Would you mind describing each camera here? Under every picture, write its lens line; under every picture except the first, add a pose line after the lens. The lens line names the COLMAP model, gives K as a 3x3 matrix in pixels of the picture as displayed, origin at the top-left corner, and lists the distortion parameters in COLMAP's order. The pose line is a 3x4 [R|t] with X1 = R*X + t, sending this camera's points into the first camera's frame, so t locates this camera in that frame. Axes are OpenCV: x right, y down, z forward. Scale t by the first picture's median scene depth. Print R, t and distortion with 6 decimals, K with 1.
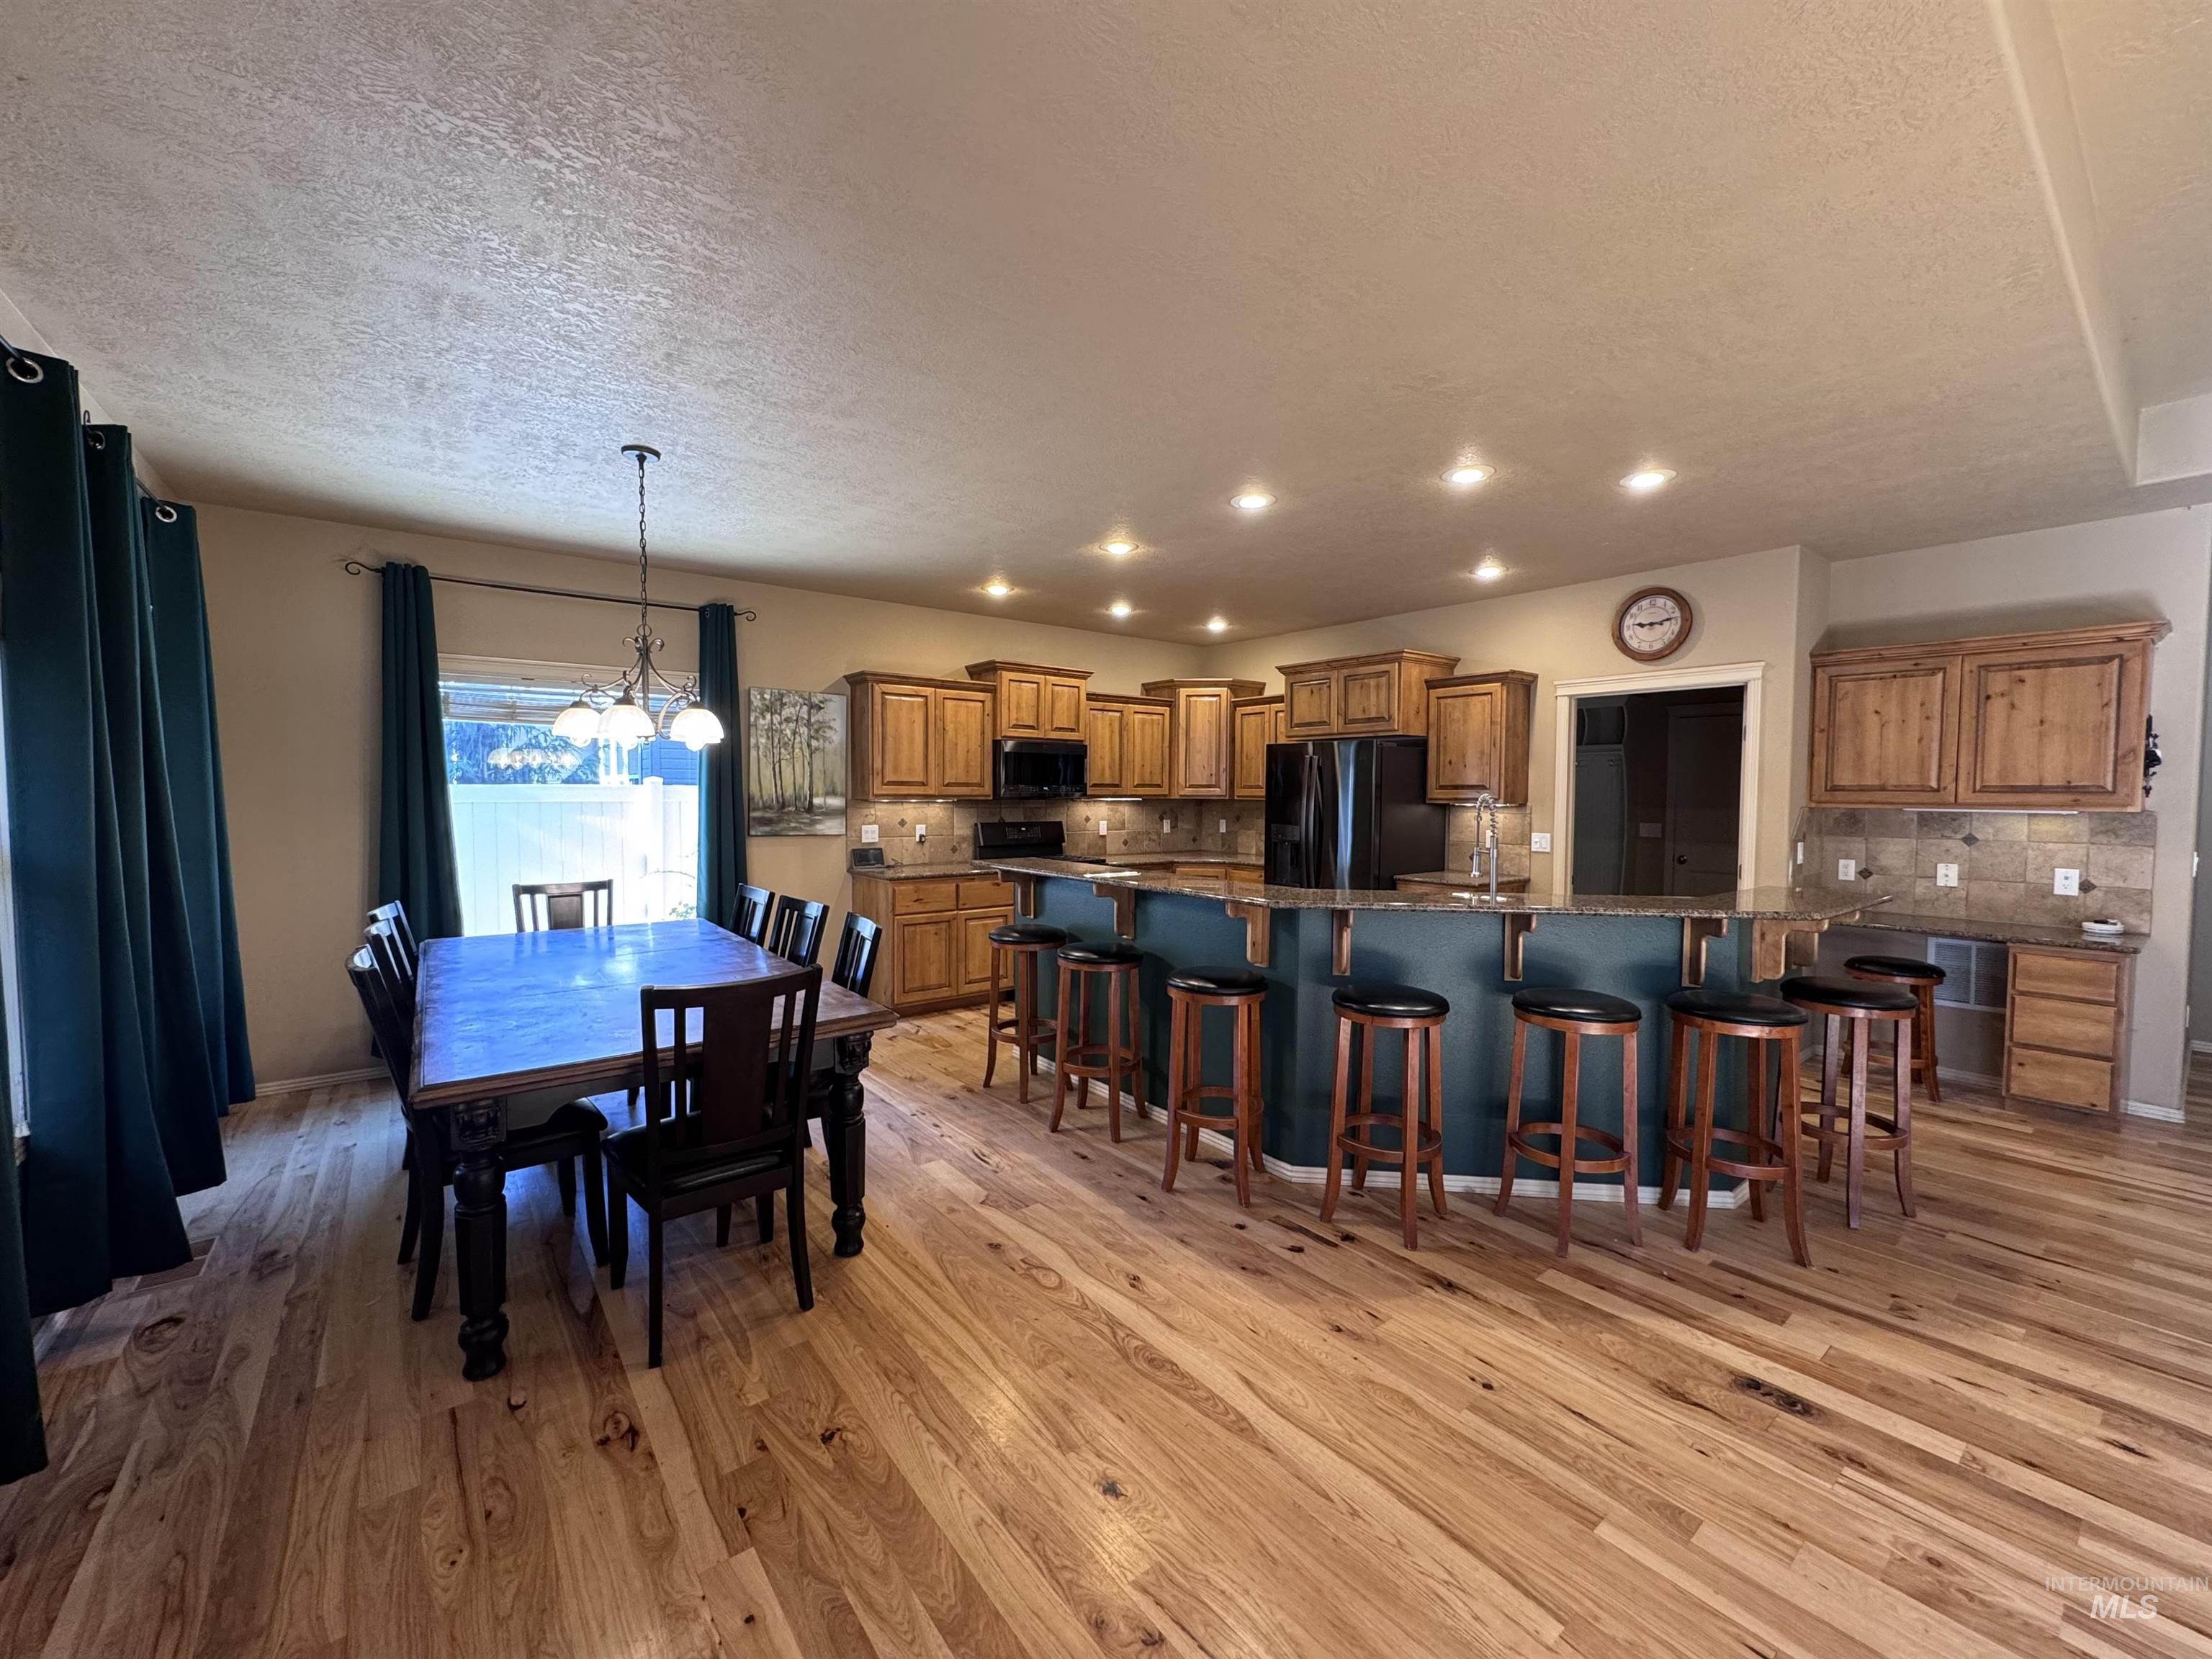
lens RADIAL K [[881.3, 0, 1106.0], [0, 881.3, 829.5], [0, 0, 1]] dist [-0.000858, 0.000003]
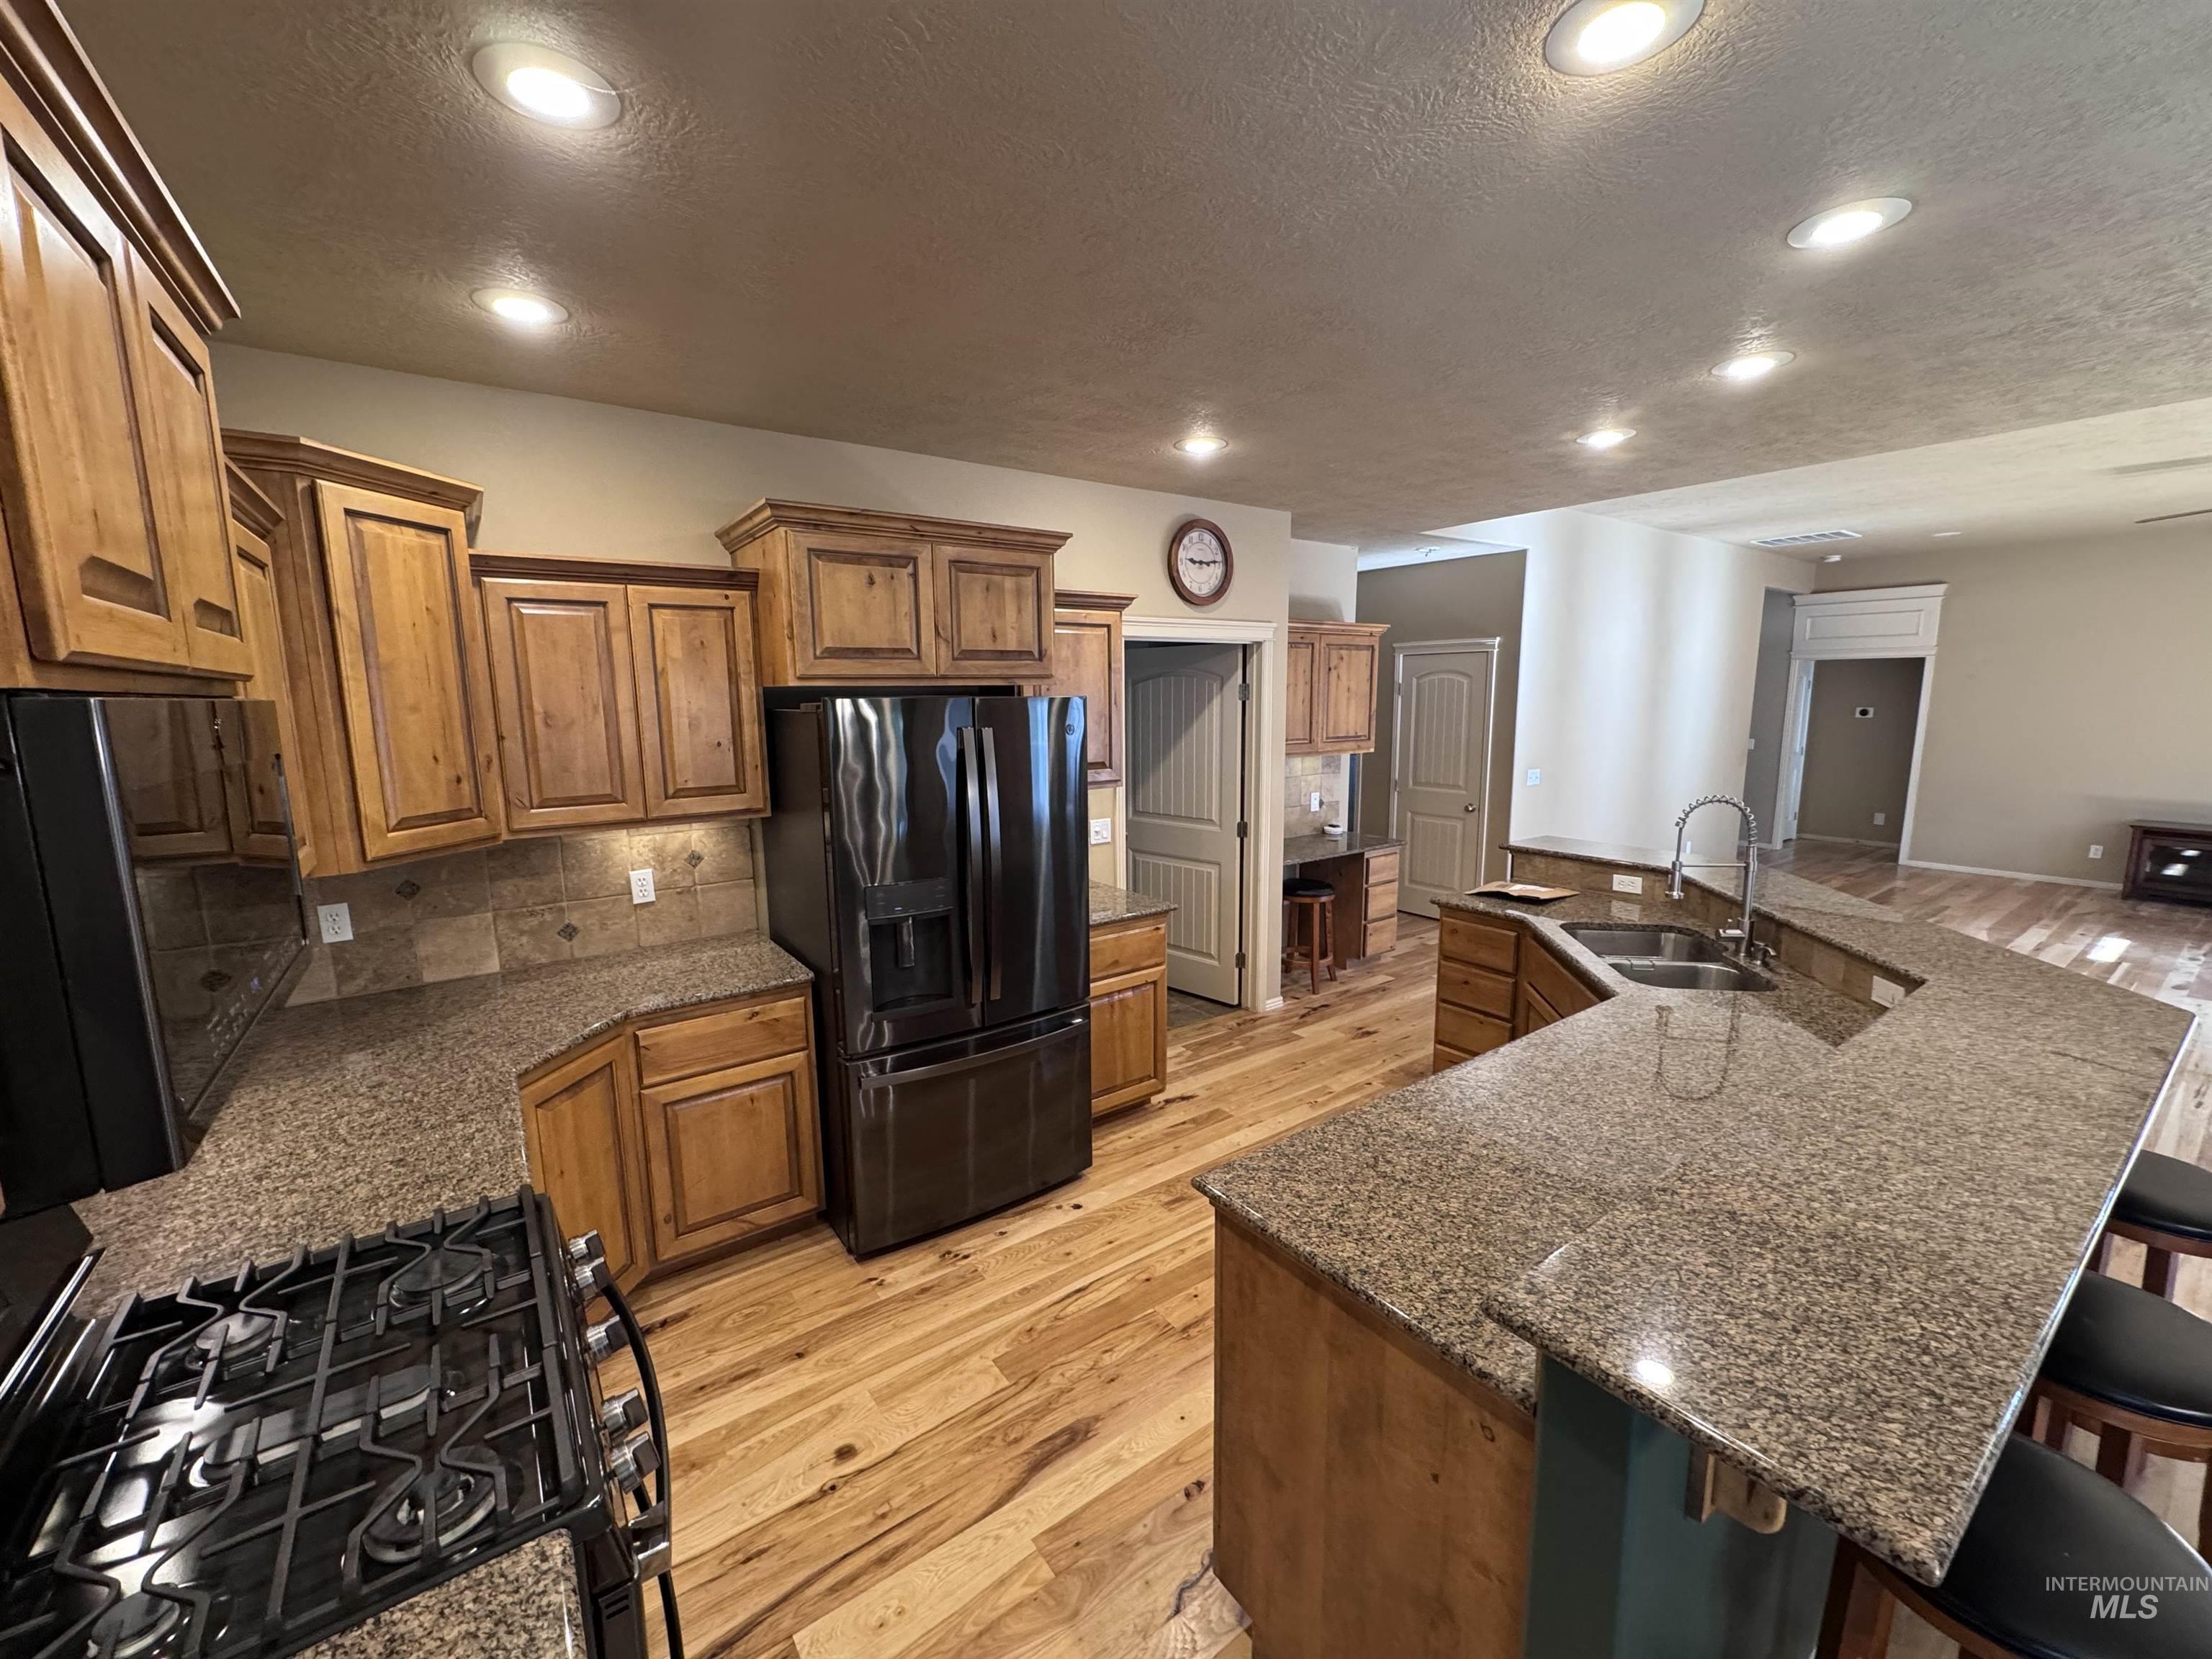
lens RADIAL K [[881.3, 0, 1106.0], [0, 881.3, 829.5], [0, 0, 1]] dist [-0.000858, 0.000003]
pose [[0.042304, -0.160587, 0.986115, -0.286866], [0.054395, 0.985905, 0.158219, -0.121078], [-0.997623, 0.046946, 0.050443, 1.098249]]
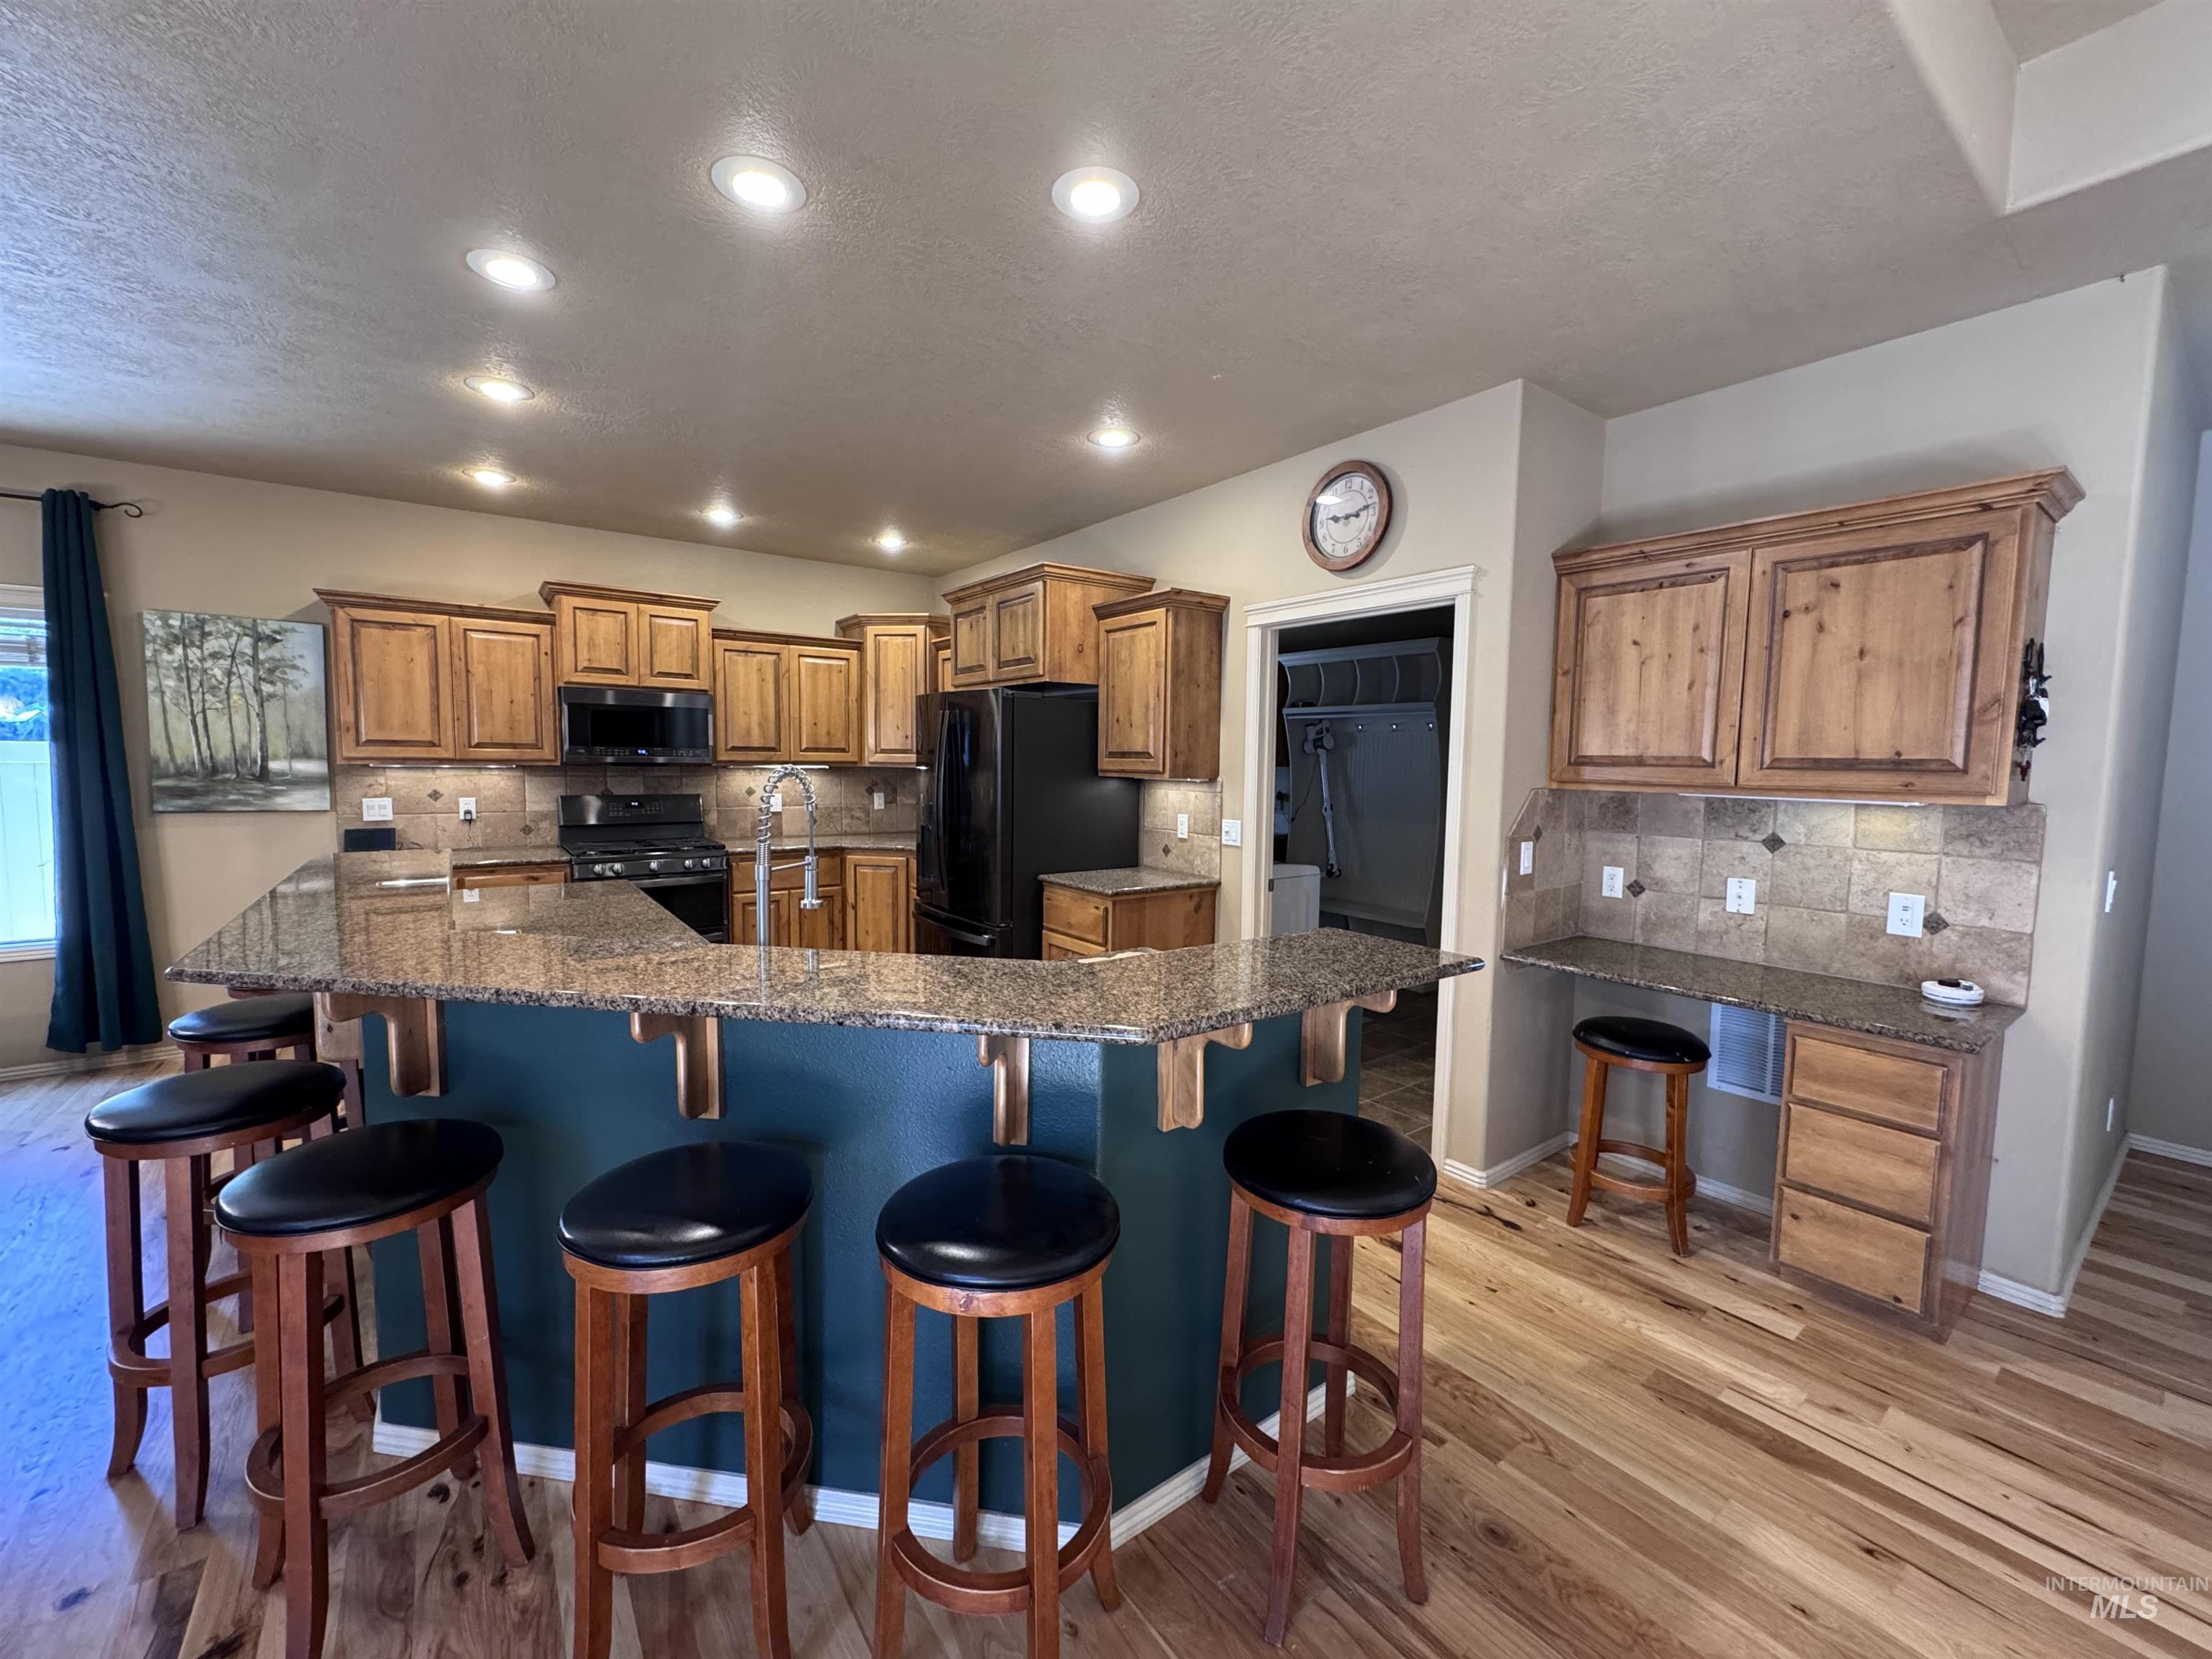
lens RADIAL K [[881.3, 0, 1106.0], [0, 881.3, 829.5], [0, 0, 1]] dist [-0.000858, 0.000003]
pose [[0.999609, 0.011084, -0.025657, 0.469447], [-0.010102, 0.999223, 0.038088, -0.016180], [0.026060, -0.037814, 0.998945, 0.316978]]
